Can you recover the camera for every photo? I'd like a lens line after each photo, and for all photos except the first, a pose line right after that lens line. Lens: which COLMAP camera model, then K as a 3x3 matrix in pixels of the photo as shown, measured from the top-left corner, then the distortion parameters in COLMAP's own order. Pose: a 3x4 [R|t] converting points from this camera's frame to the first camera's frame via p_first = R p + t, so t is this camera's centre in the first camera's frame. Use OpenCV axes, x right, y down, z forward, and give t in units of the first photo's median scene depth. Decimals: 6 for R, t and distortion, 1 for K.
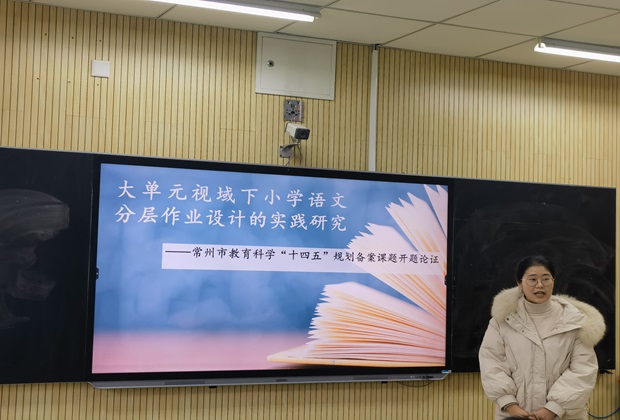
lens RADIAL K [[1014.7, 0, 303.5], [0, 1014.7, 190.2], [0, 0, 1]] dist [0.077546, 0.000000]
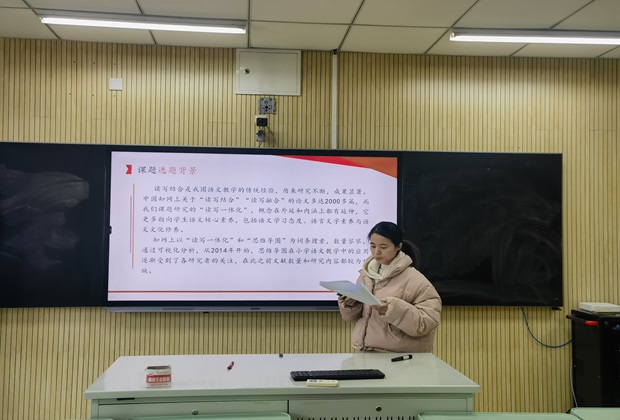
lens RADIAL K [[656.9, 0, 312.6], [0, 656.9, 196.6], [0, 0, 1]] dist [0.085665, 0.000000]
pose [[0.945022, -0.031387, -0.325498, 0.330703], [0.037747, 0.999200, 0.013240, 0.031564], [0.324822, -0.024798, 0.945450, 0.211826]]
